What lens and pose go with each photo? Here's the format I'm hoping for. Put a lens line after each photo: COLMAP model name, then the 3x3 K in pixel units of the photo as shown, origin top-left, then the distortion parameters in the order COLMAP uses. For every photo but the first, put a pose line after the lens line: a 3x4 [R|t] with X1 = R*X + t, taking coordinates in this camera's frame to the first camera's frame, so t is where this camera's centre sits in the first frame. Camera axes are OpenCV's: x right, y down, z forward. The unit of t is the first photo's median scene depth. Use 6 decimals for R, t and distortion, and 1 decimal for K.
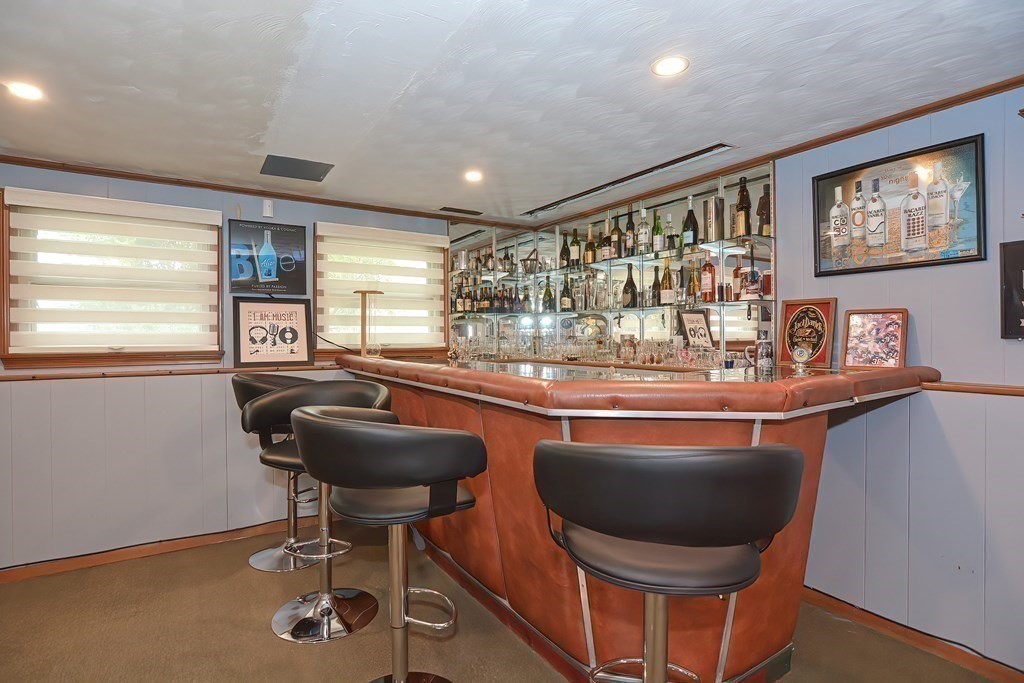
lens RADIAL K [[502.6, 0, 469.0], [0, 502.6, 341.7], [0, 0, 1]] dist [-0.032181, 0.007369]
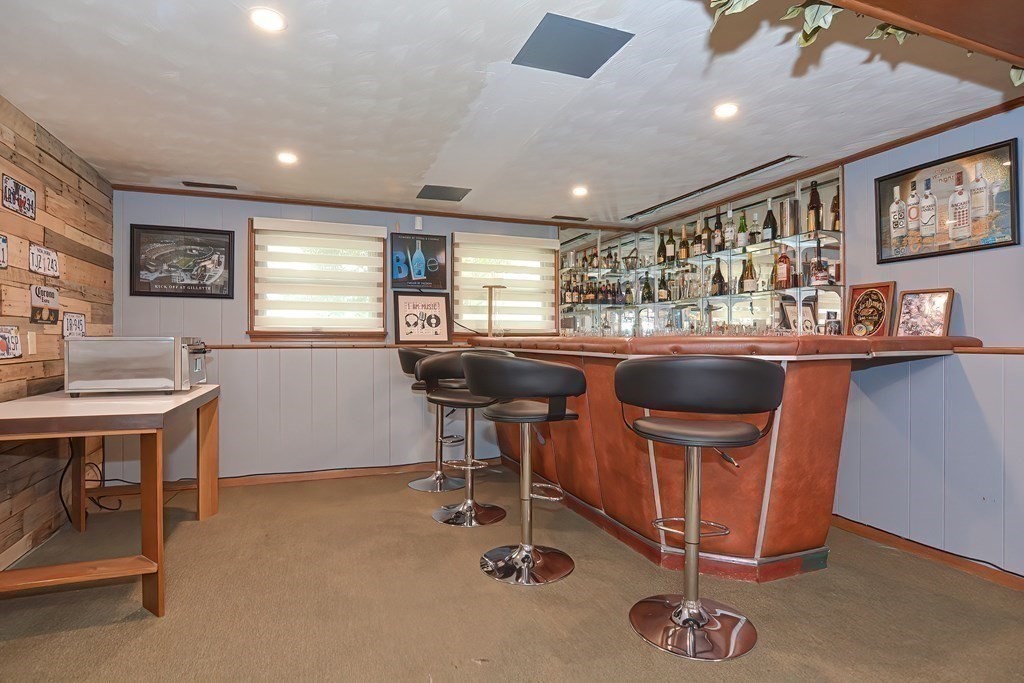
lens RADIAL K [[502.6, 0, 471.4], [0, 502.6, 338.3], [0, 0, 1]] dist [-0.032181, 0.007369]
pose [[0.978146, 0.003302, -0.207894, 0.005660], [-0.005829, 0.999916, -0.011546, 0.054973], [0.207838, 0.012505, 0.978083, -0.289655]]
